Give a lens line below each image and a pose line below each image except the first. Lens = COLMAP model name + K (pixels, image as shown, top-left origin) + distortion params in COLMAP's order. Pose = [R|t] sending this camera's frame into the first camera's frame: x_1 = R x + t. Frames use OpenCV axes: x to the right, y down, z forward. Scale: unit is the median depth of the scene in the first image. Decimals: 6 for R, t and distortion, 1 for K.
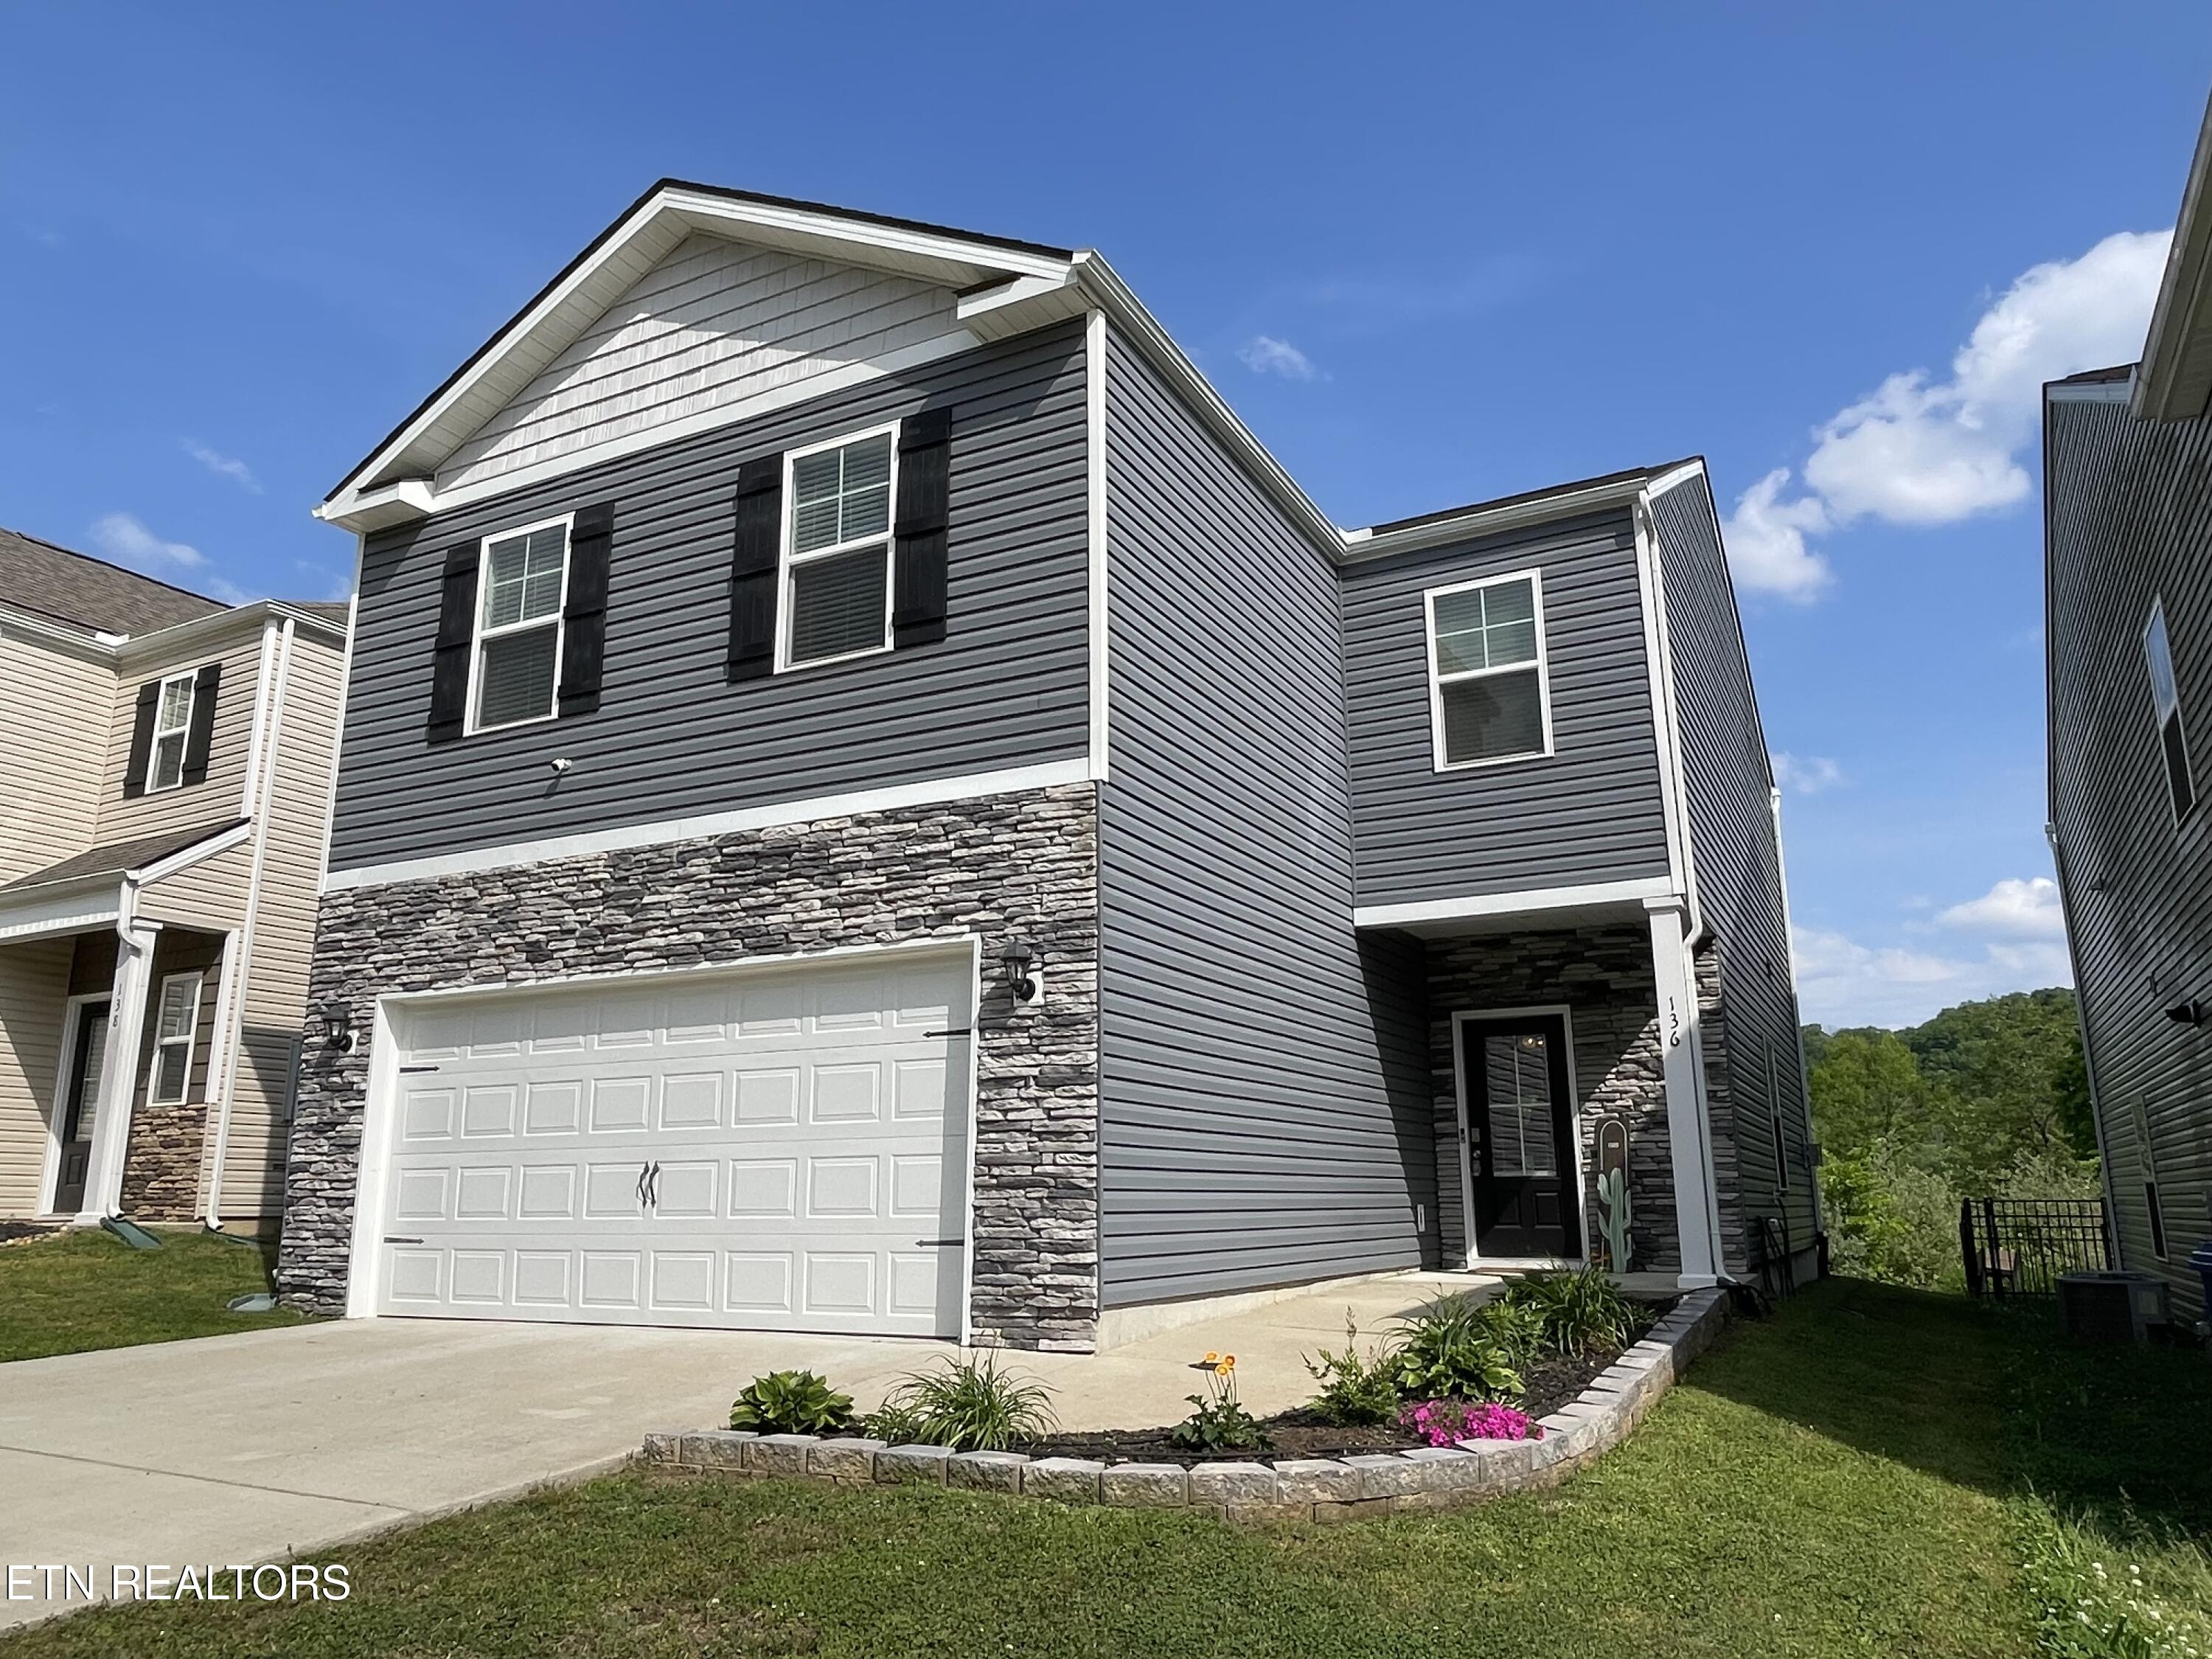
lens RADIAL K [[1548.5, 0, 1113.1], [0, 1548.5, 846.4], [0, 0, 1]] dist [0.025891, -0.024869]
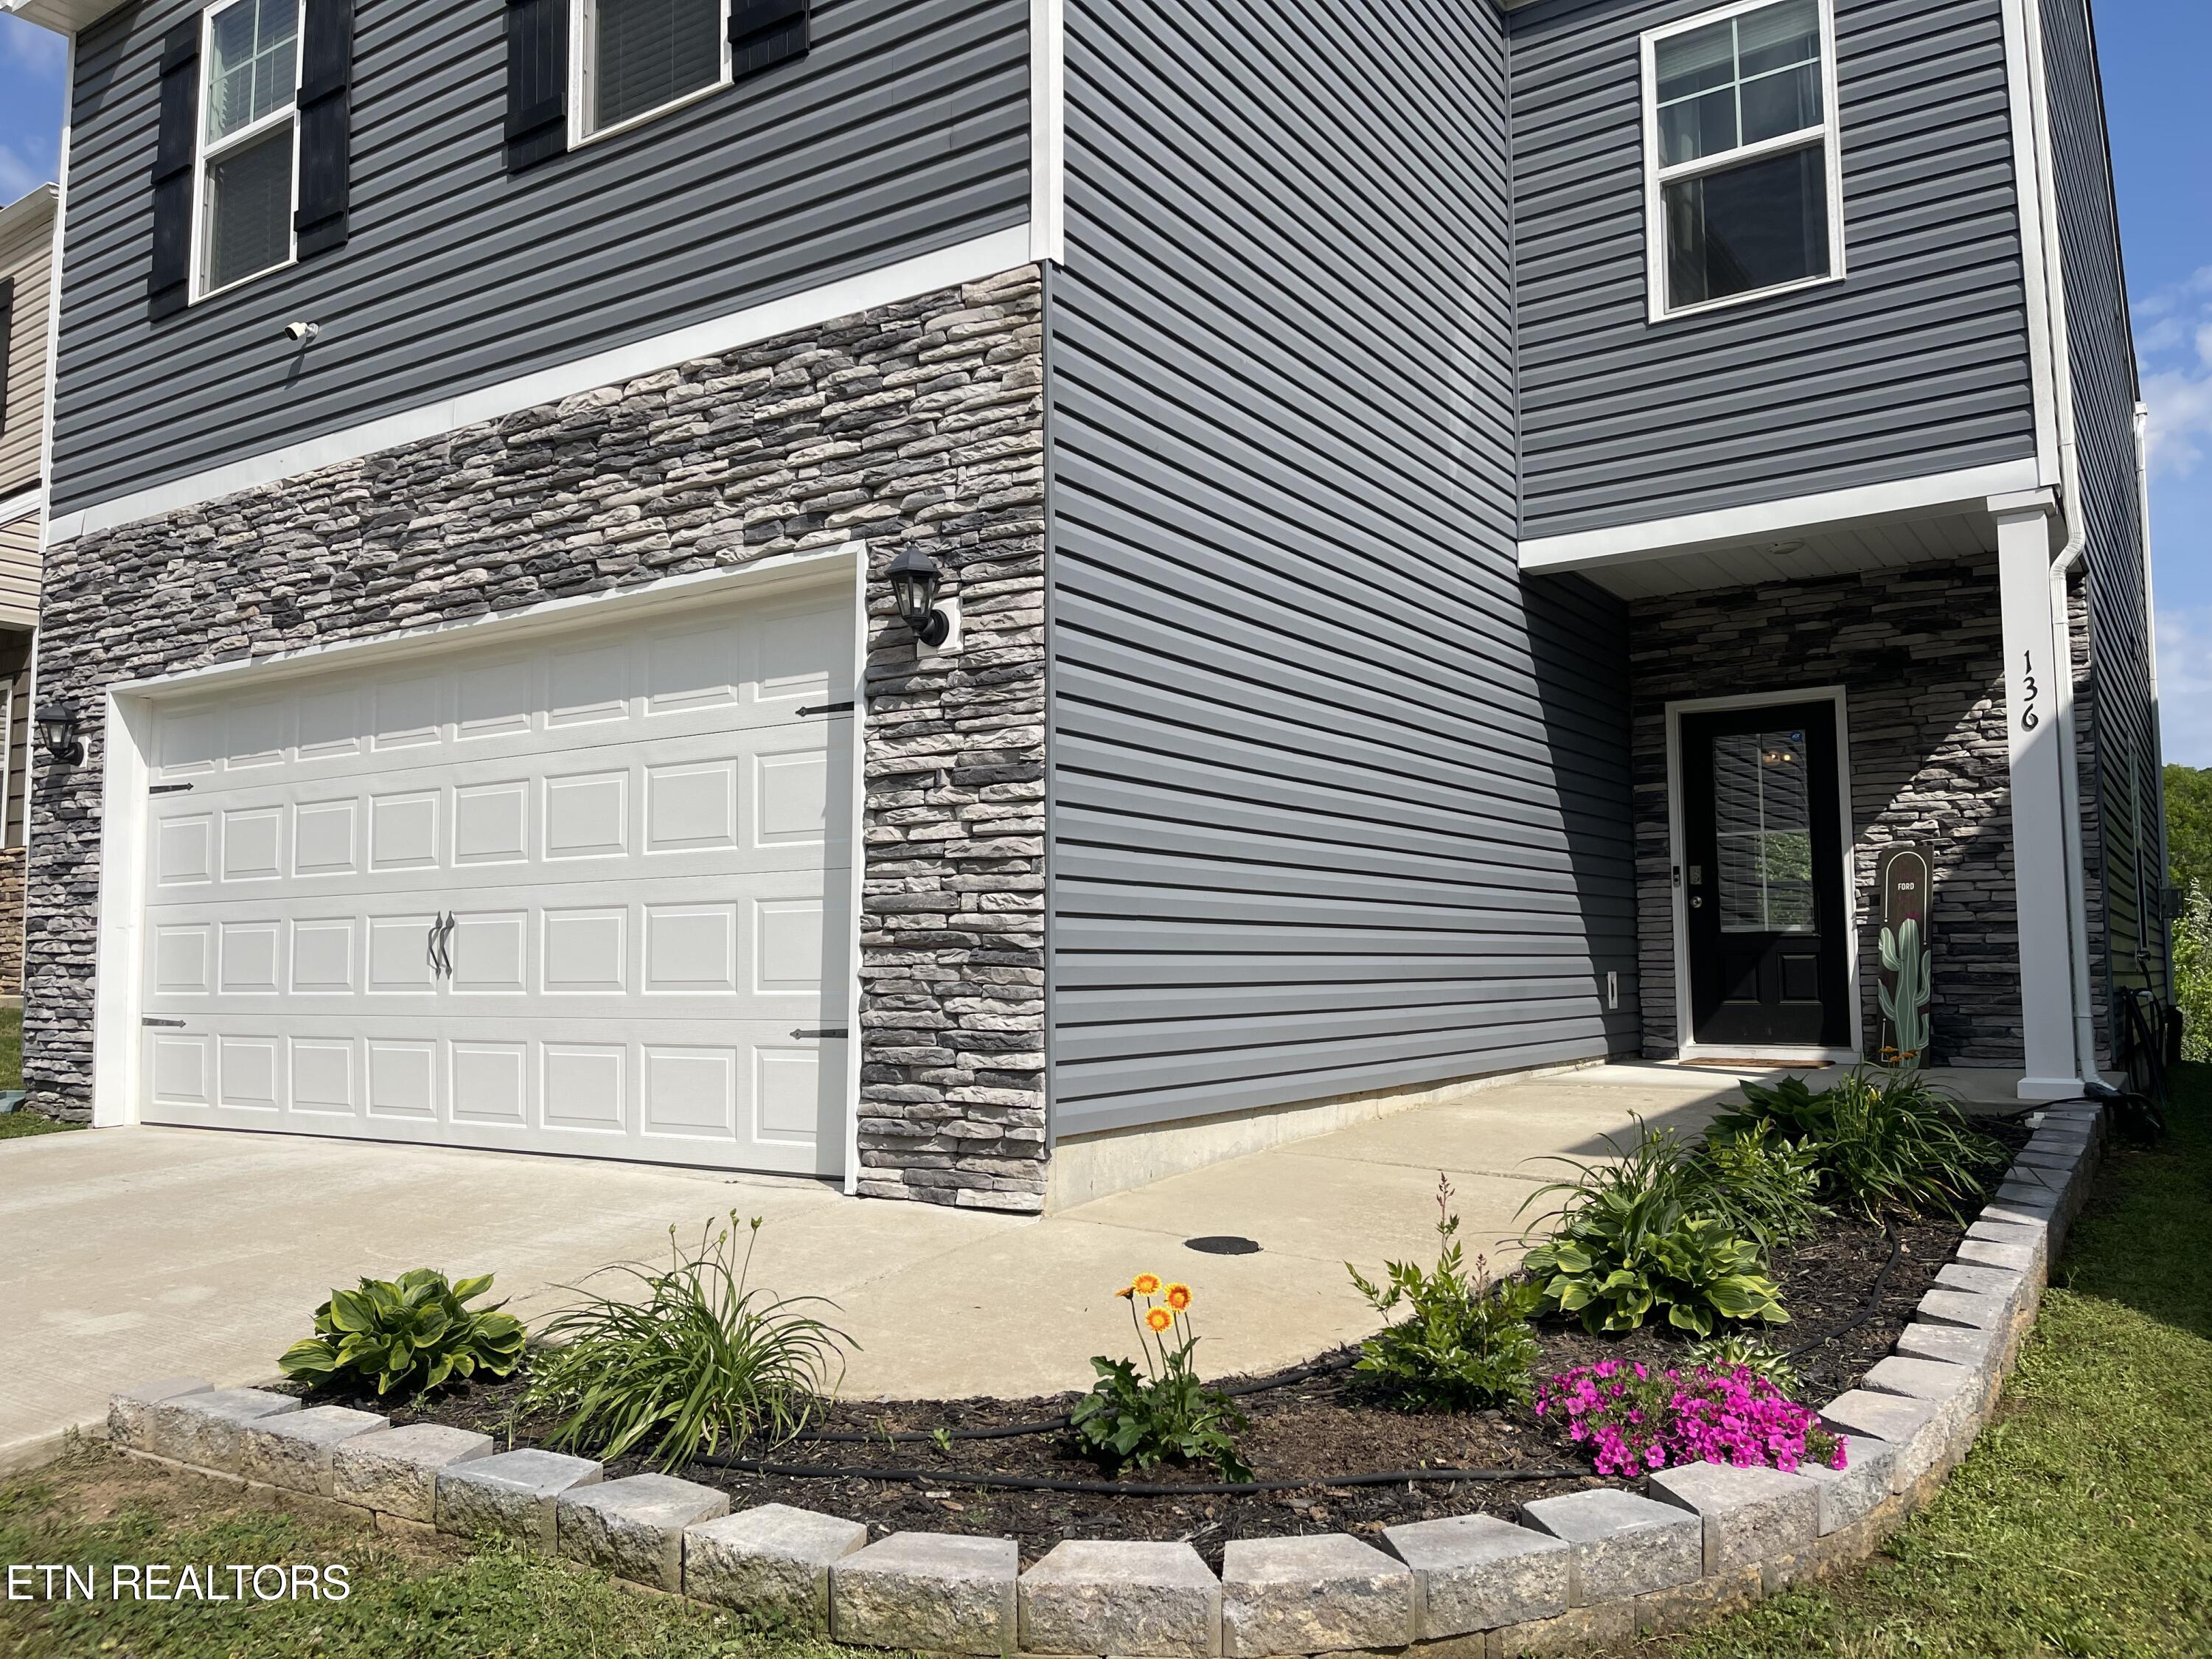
lens RADIAL K [[1662.2, 0, 1099.8], [0, 1662.2, 839.5], [0, 0, 1]] dist [0.080497, -0.095886]
pose [[0.993647, -0.009699, -0.112119, 0.069407], [0.026383, 0.988590, 0.148302, 0.069161], [0.109401, -0.150318, 0.982566, 0.310413]]
